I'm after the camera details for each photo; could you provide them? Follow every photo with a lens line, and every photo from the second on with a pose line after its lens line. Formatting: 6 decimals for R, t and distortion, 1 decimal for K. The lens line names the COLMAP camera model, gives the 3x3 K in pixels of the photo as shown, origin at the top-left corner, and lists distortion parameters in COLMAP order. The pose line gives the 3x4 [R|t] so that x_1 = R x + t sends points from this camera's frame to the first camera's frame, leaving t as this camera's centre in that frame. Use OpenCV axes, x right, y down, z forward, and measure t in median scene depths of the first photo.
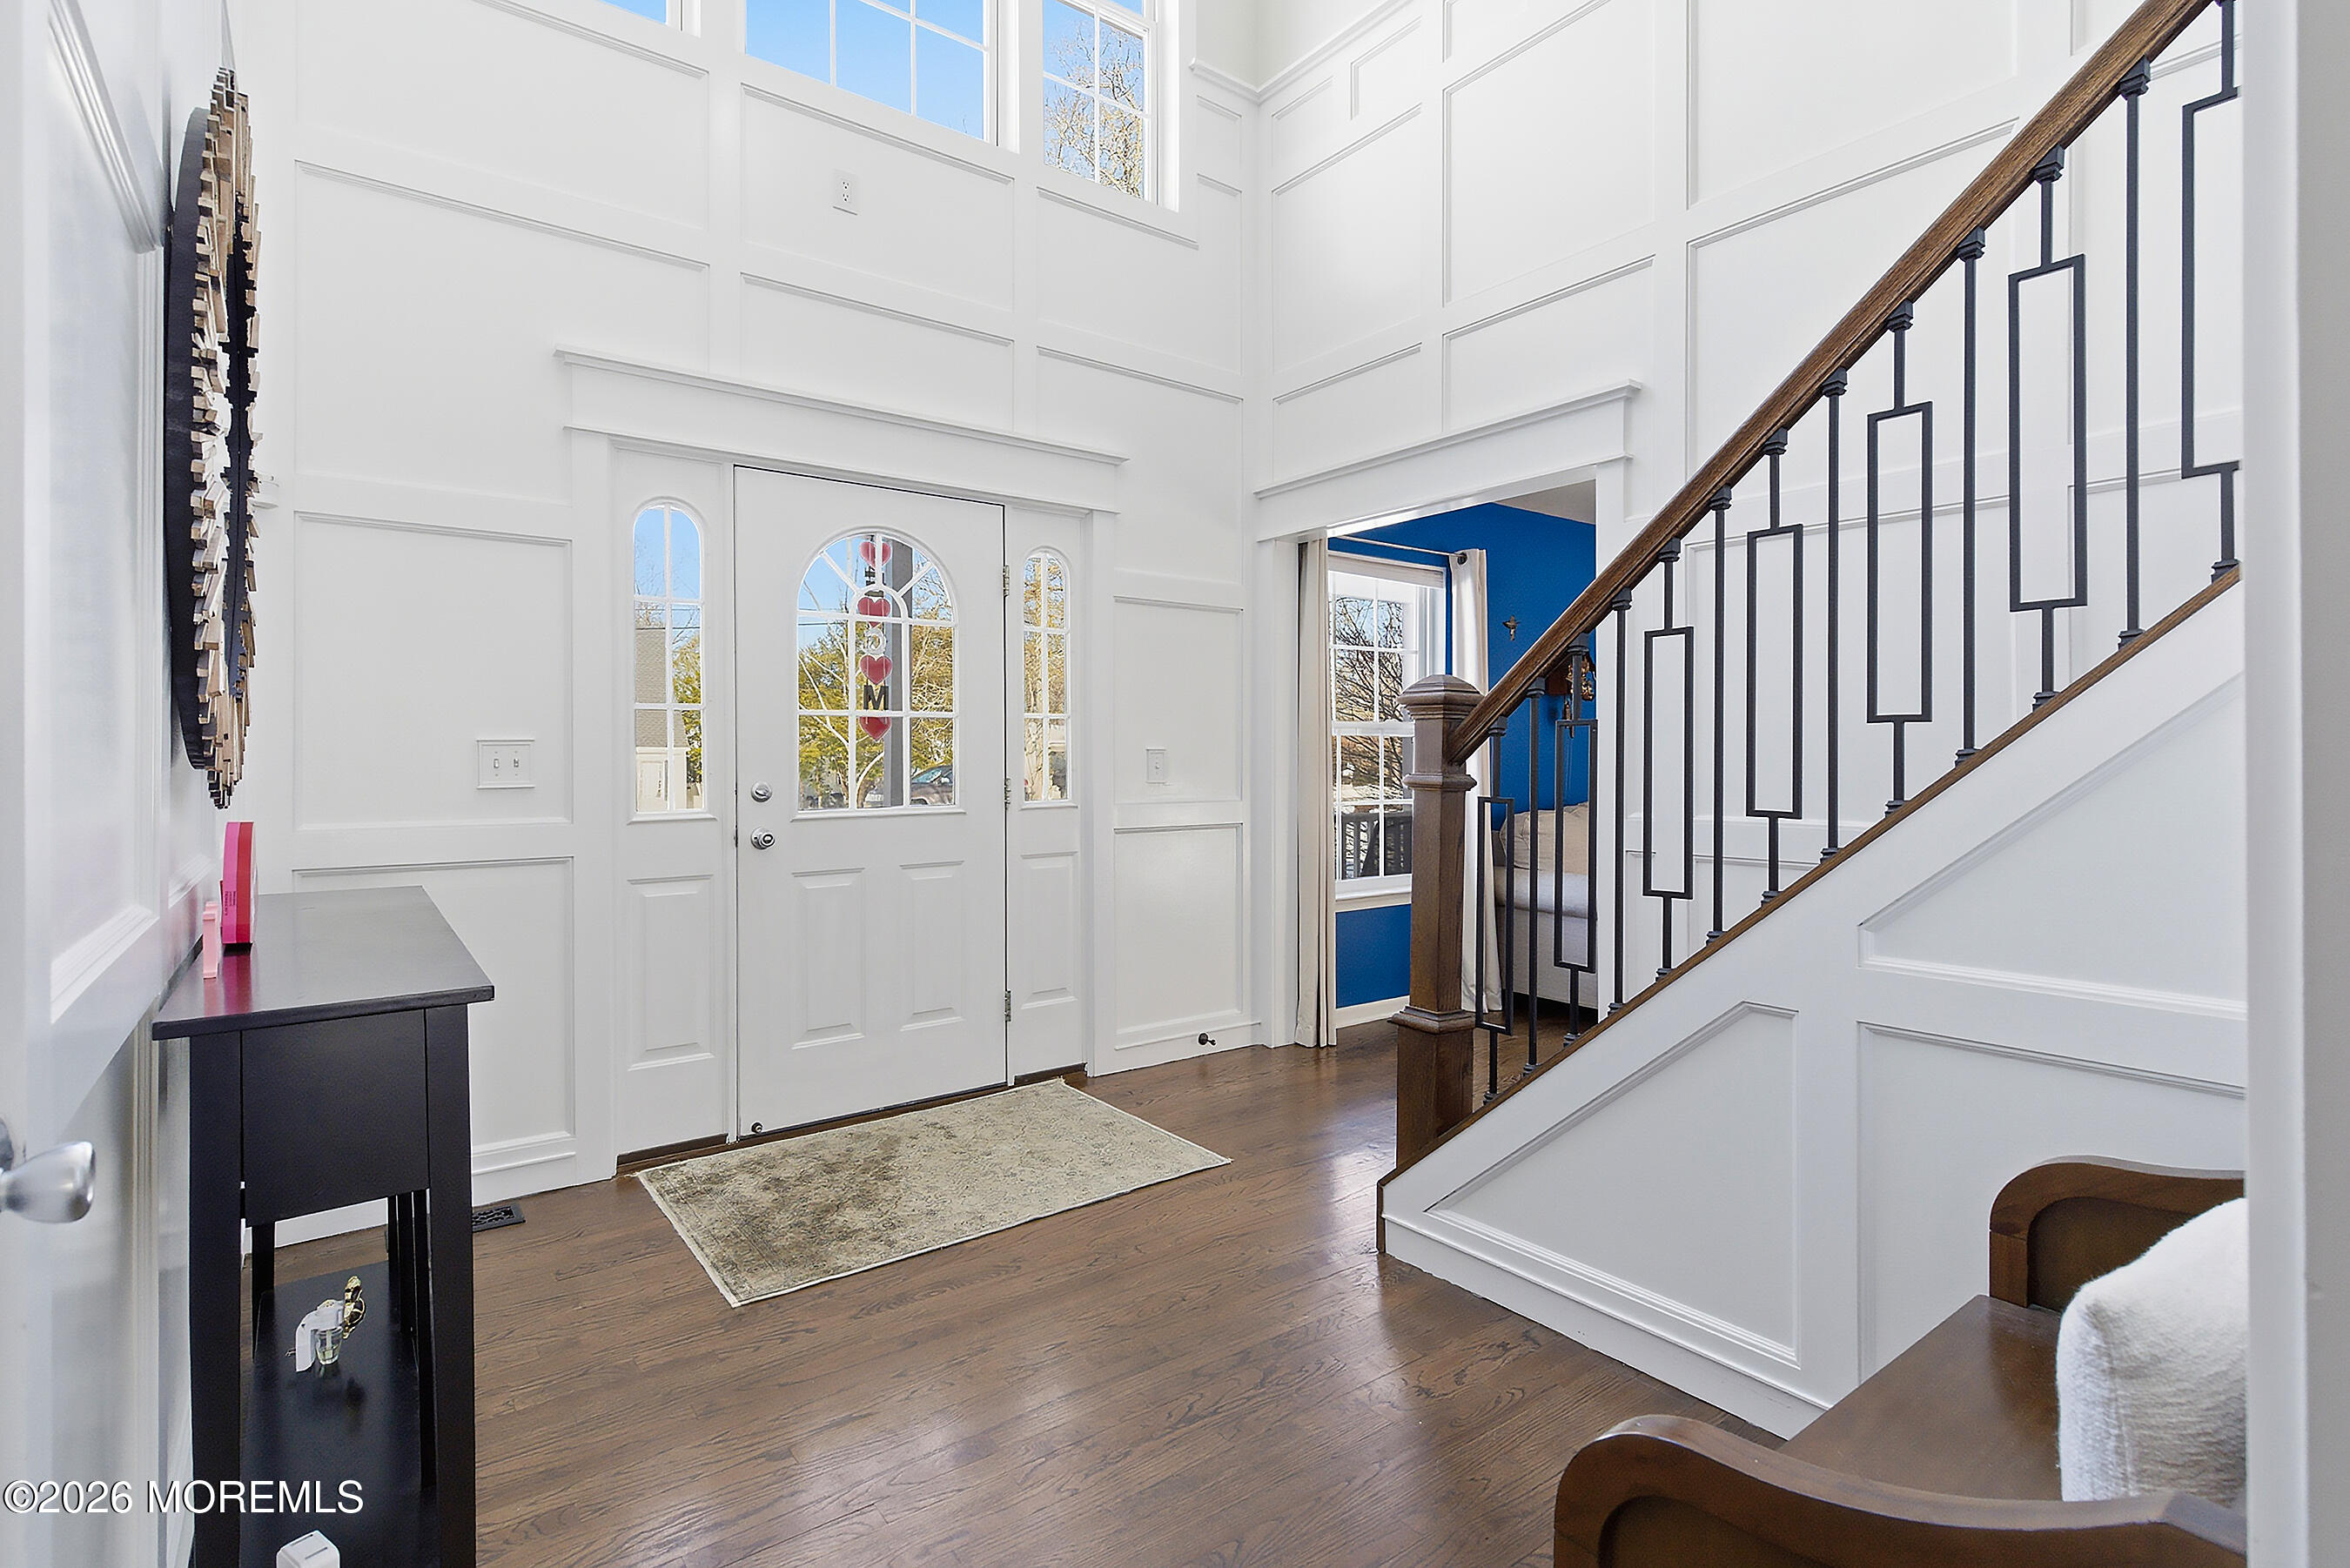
lens RADIAL K [[1073.7, 0, 1176.0], [0, 1073.7, 771.4], [0, 0, 1]] dist [0.008081, -0.001291]
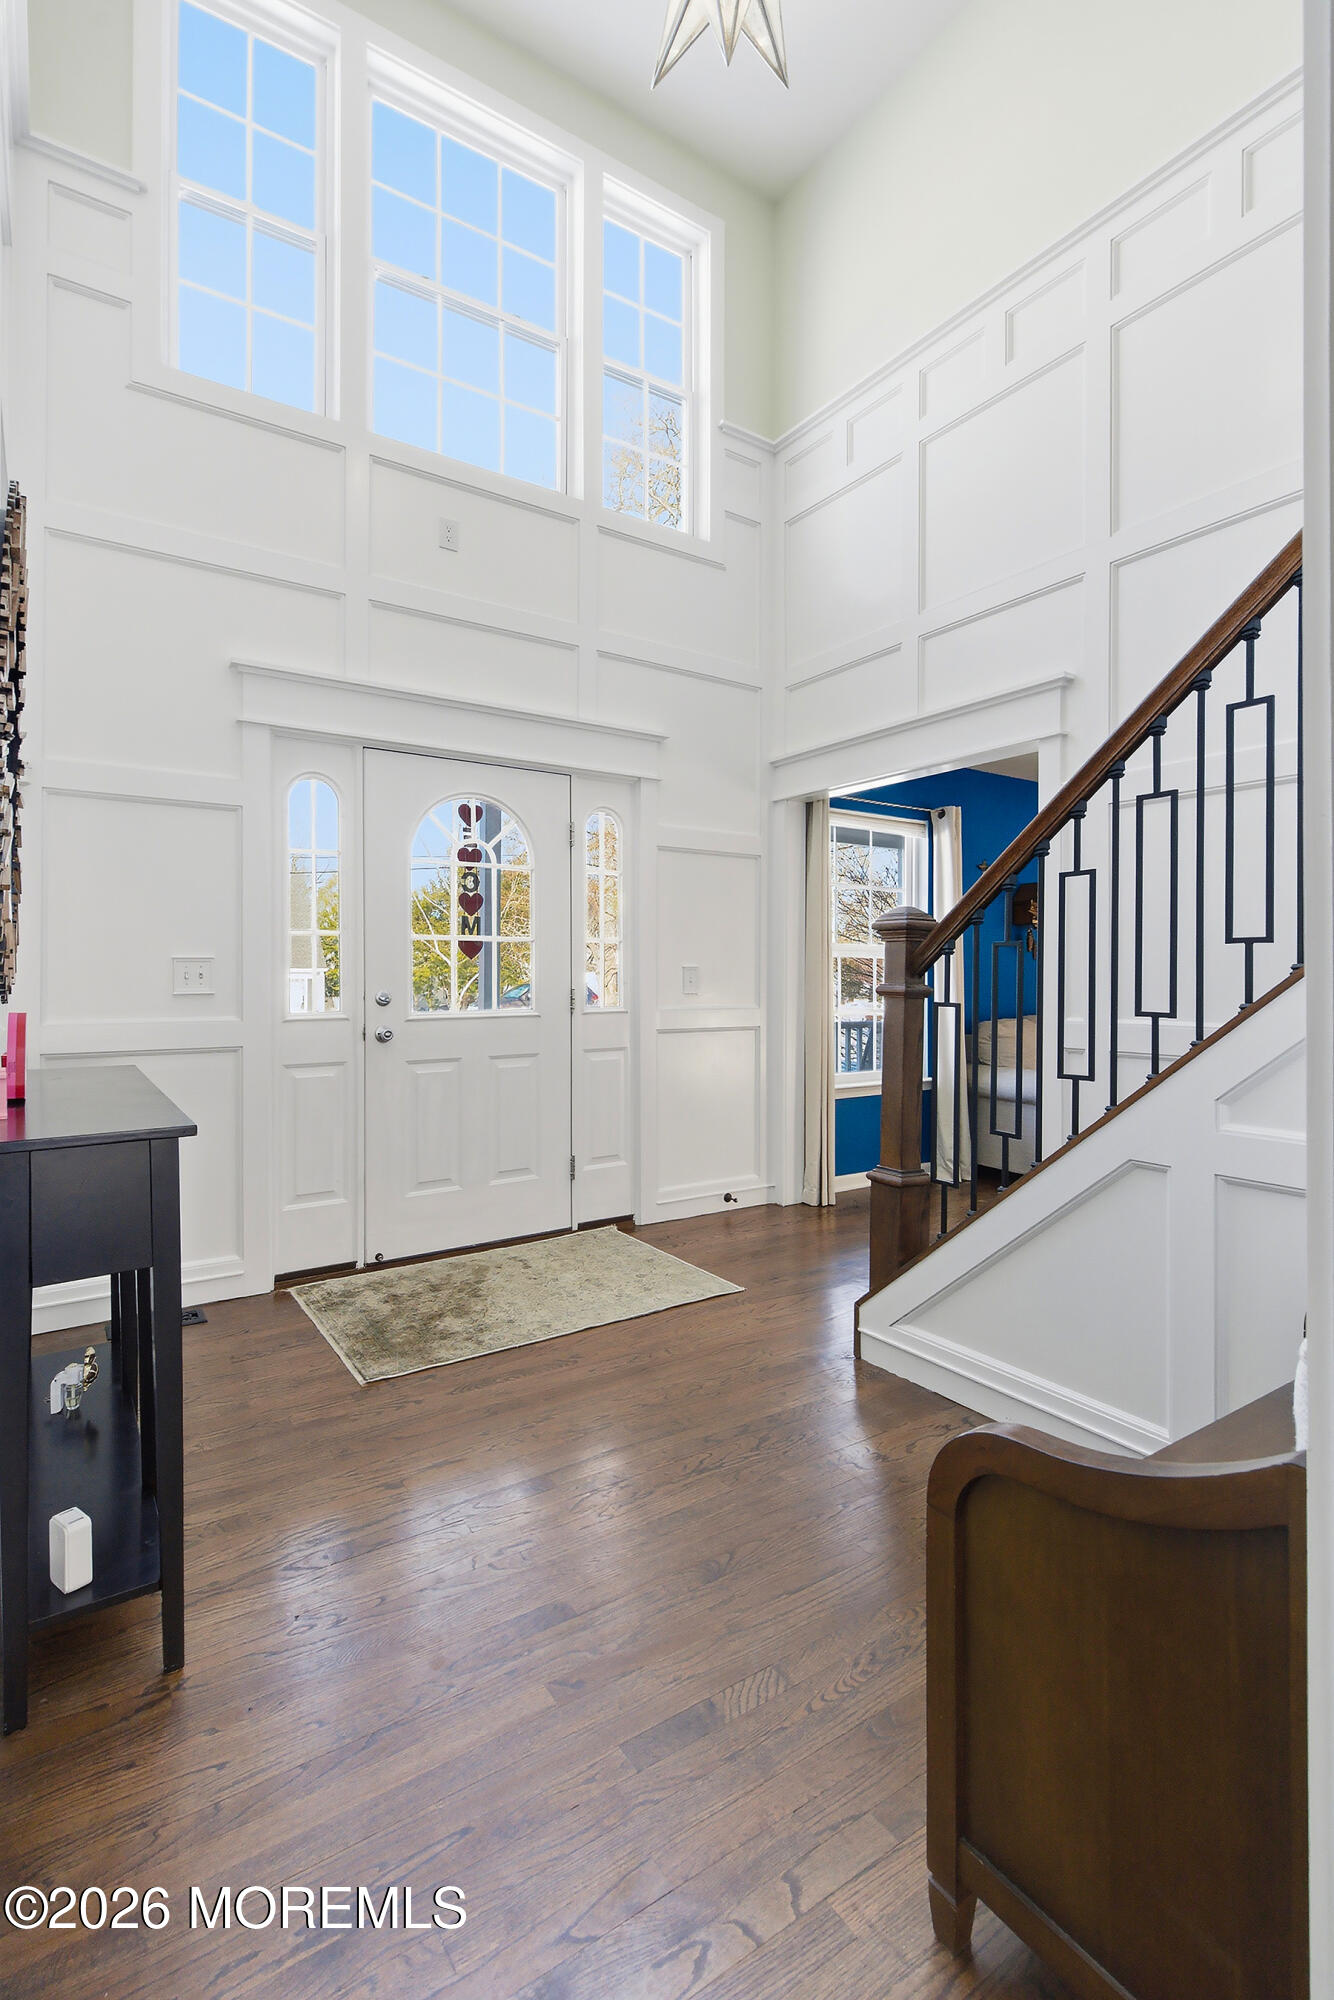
lens RADIAL K [[913.9, 0, 688.5], [0, 913.9, 992.3], [0, 0, 1]] dist [0.008081, -0.001291]
pose [[0.998888, 0.003074, -0.047046, 0.038708], [-0.003053, 0.999995, 0.000502, 0.010867], [0.047048, -0.000358, 0.998893, -0.096781]]
